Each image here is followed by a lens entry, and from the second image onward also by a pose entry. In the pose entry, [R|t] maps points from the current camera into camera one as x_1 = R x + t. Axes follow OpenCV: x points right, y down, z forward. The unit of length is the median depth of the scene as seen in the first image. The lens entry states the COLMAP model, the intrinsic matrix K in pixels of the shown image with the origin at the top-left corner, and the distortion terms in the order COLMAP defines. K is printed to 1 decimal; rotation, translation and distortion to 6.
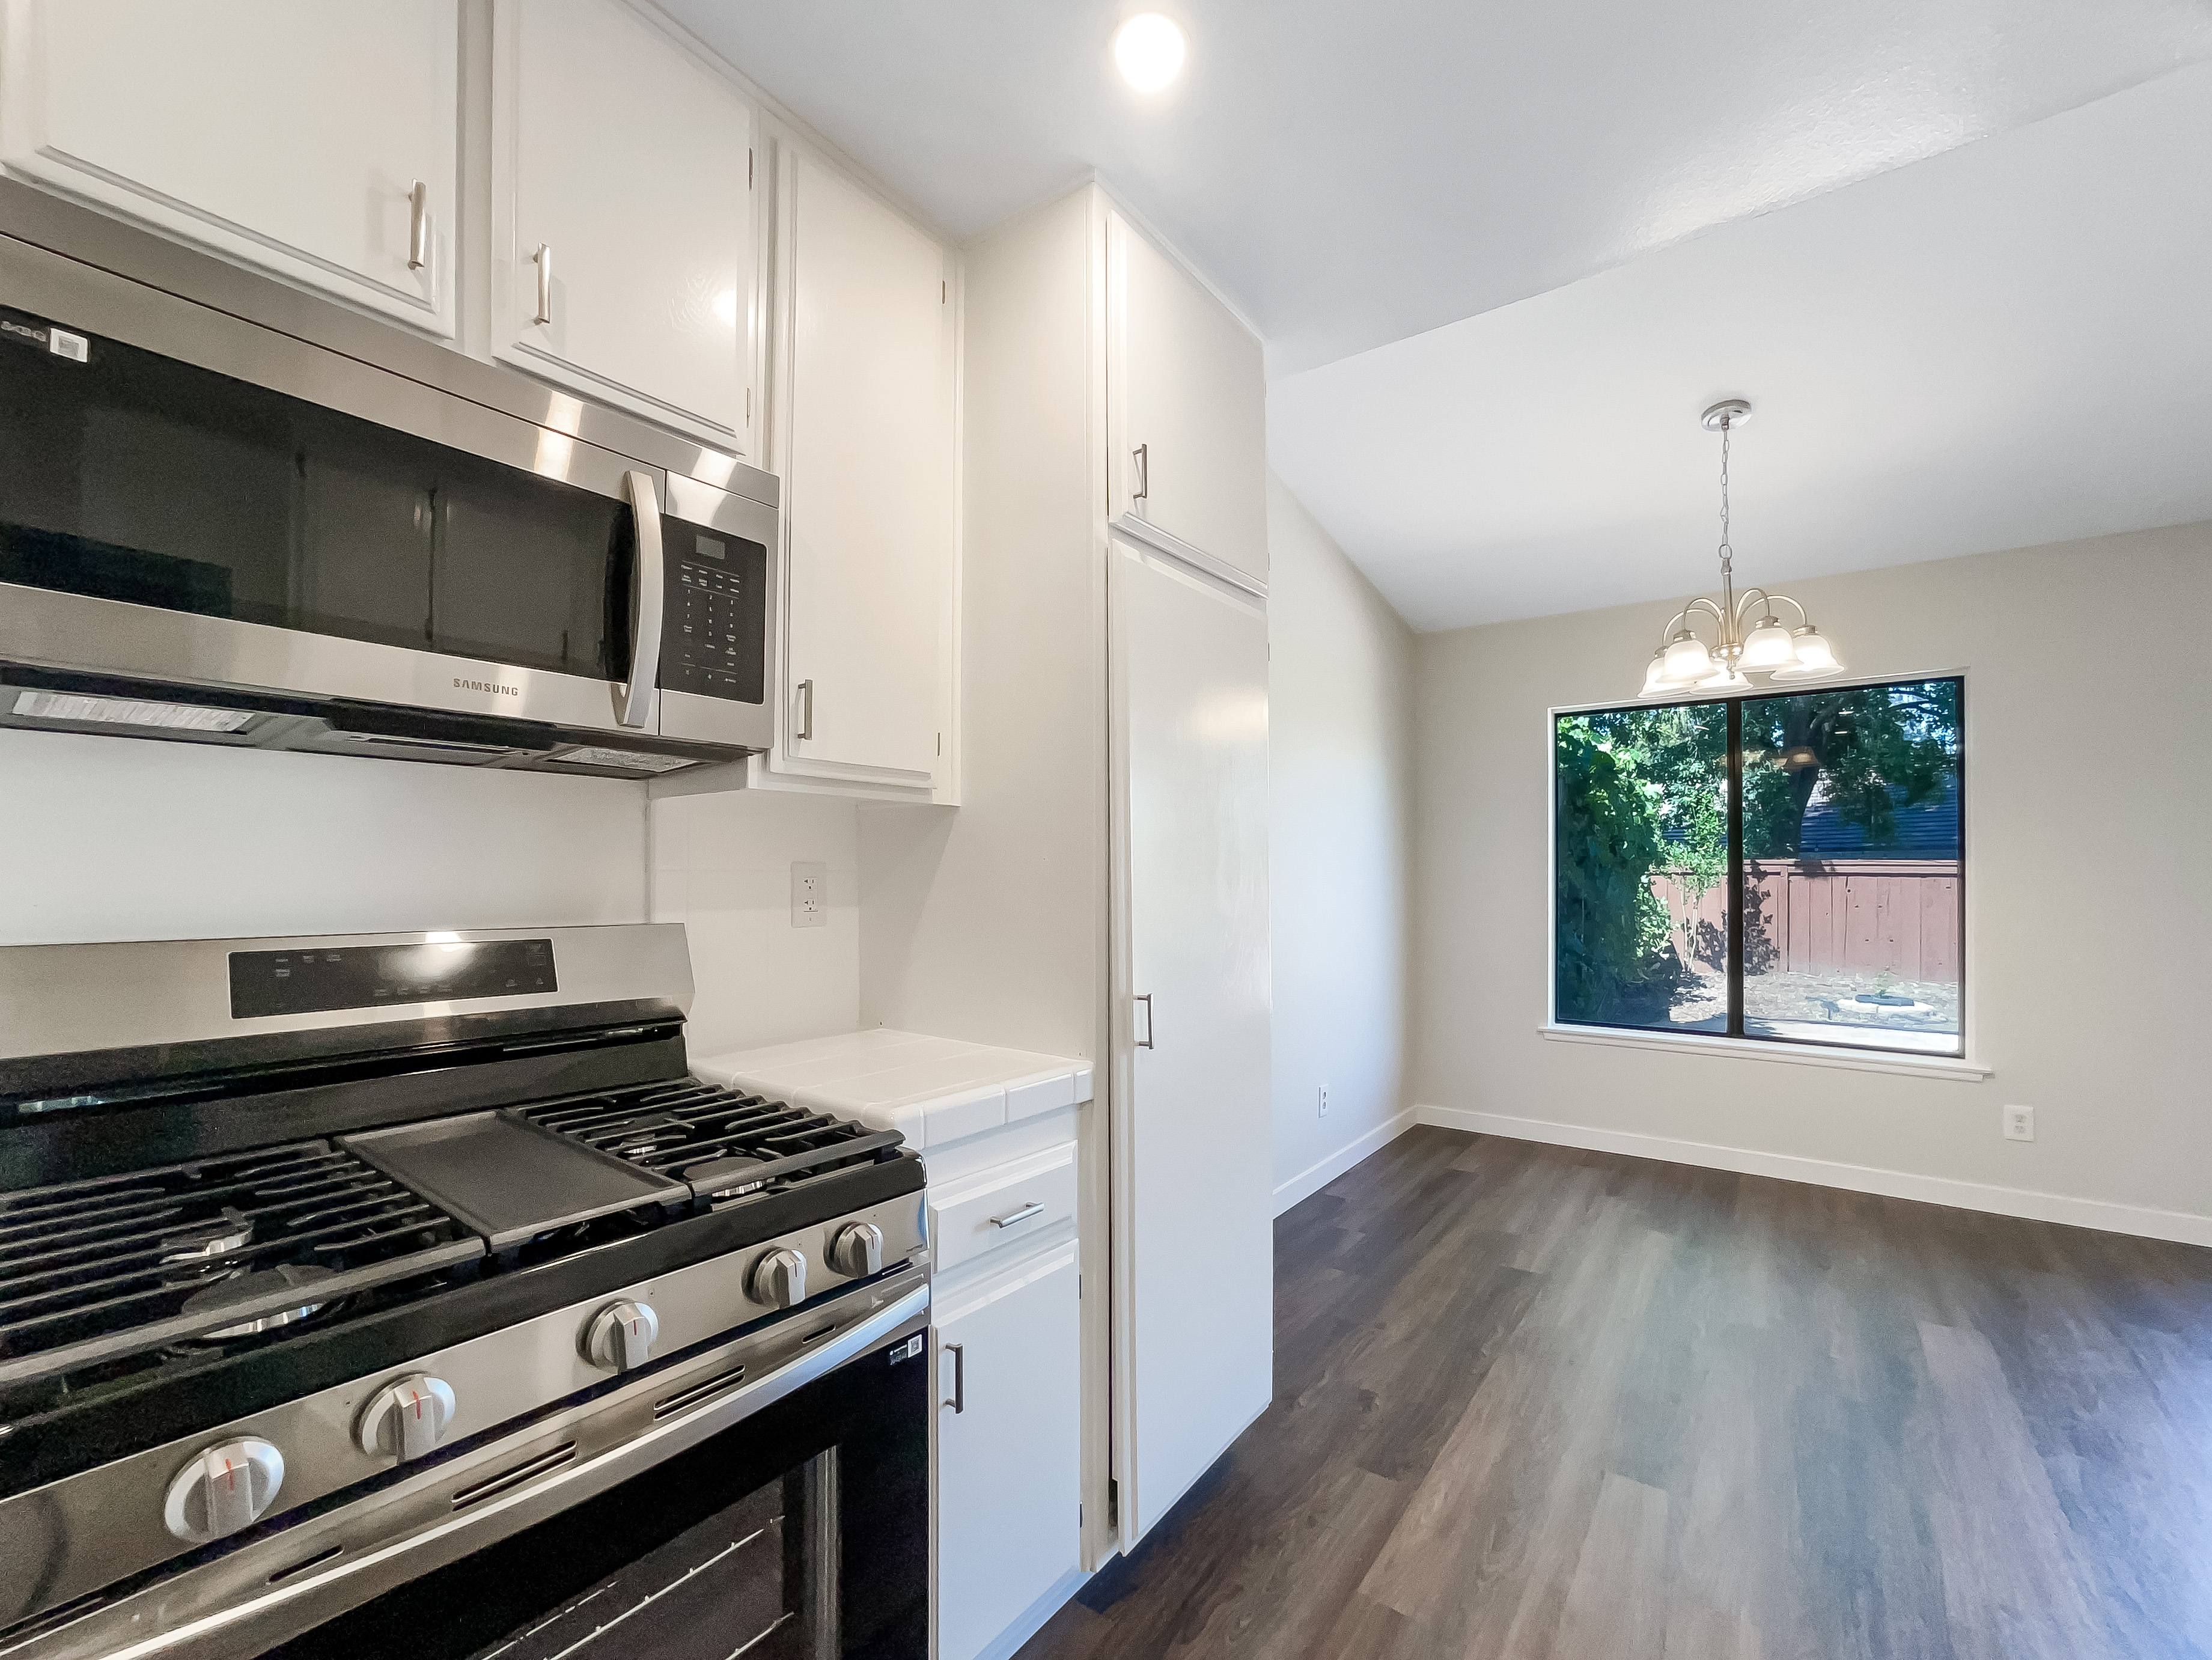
lens RADIAL K [[916.3, 0, 1114.3], [0, 916.3, 861.5], [0, 0, 1]] dist [-0.055322, 0.031186]
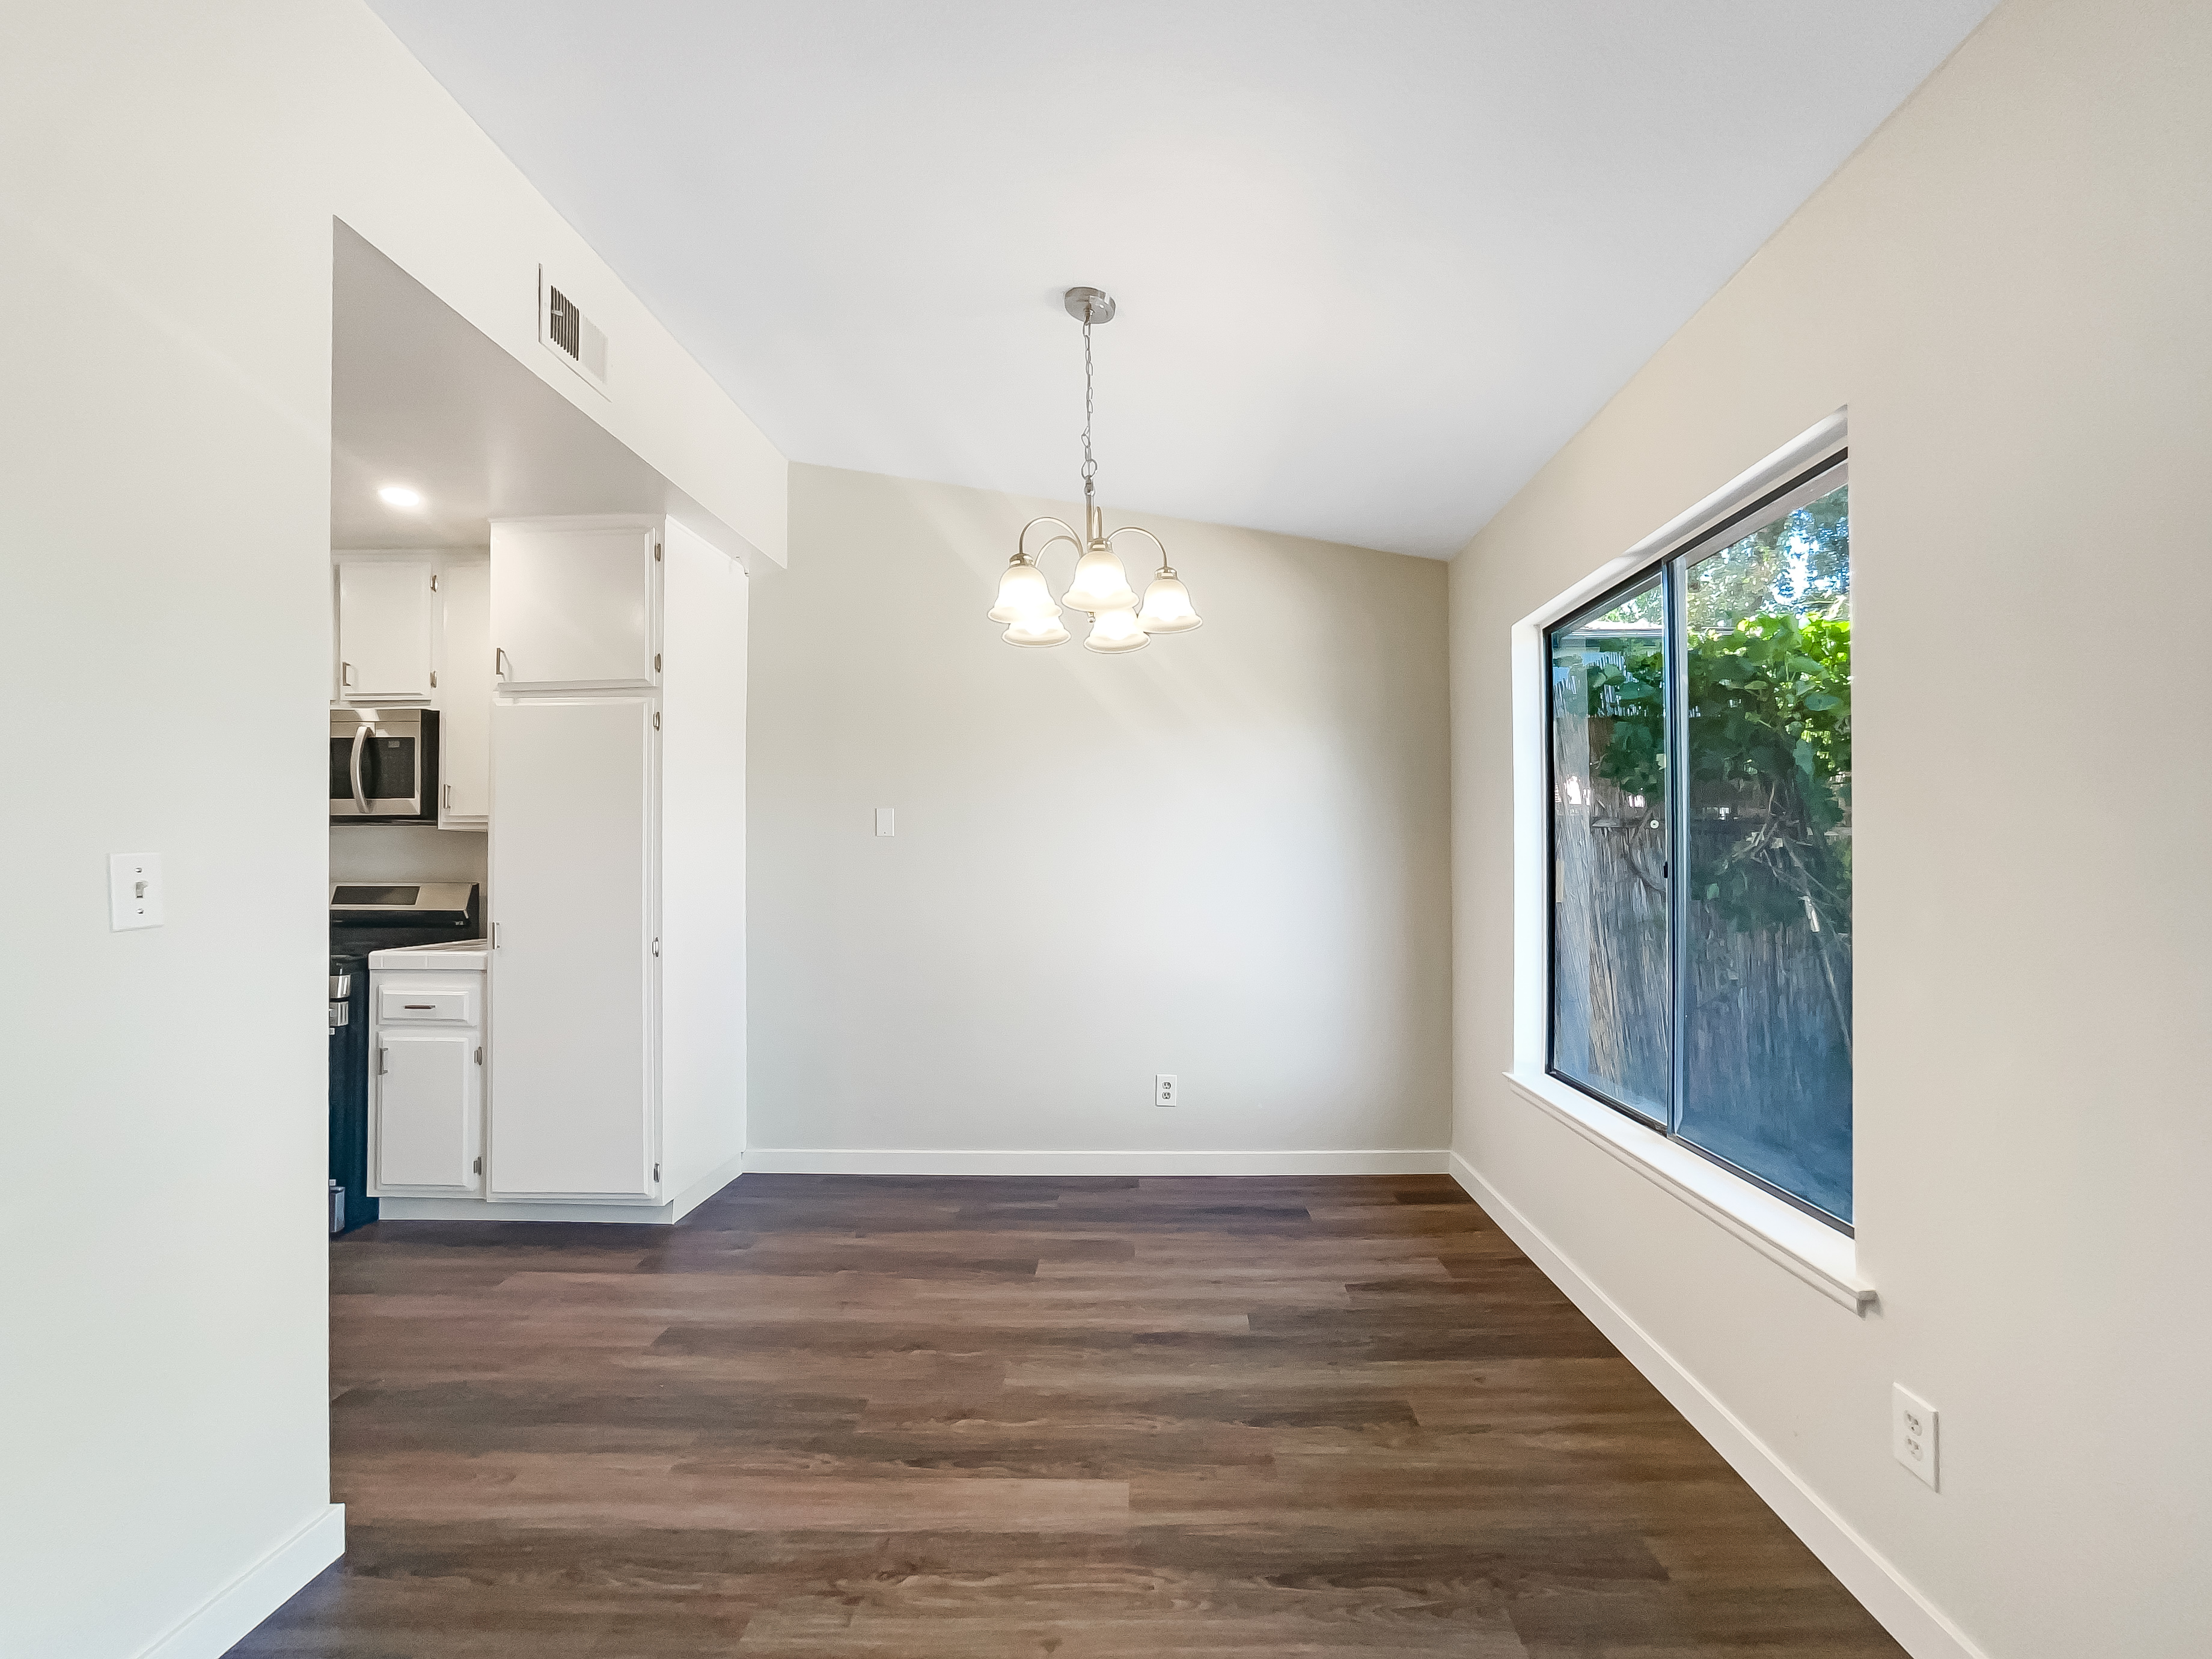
lens RADIAL K [[916.2, 0, 1114.3], [0, 916.2, 861.0], [0, 0, 1]] dist [-0.055322, 0.031186]
pose [[0.590010, 0.002014, -0.807394, 2.792465], [0.016968, 0.999745, 0.014893, 0.006307], [0.807218, -0.022487, 0.589825, 1.087893]]
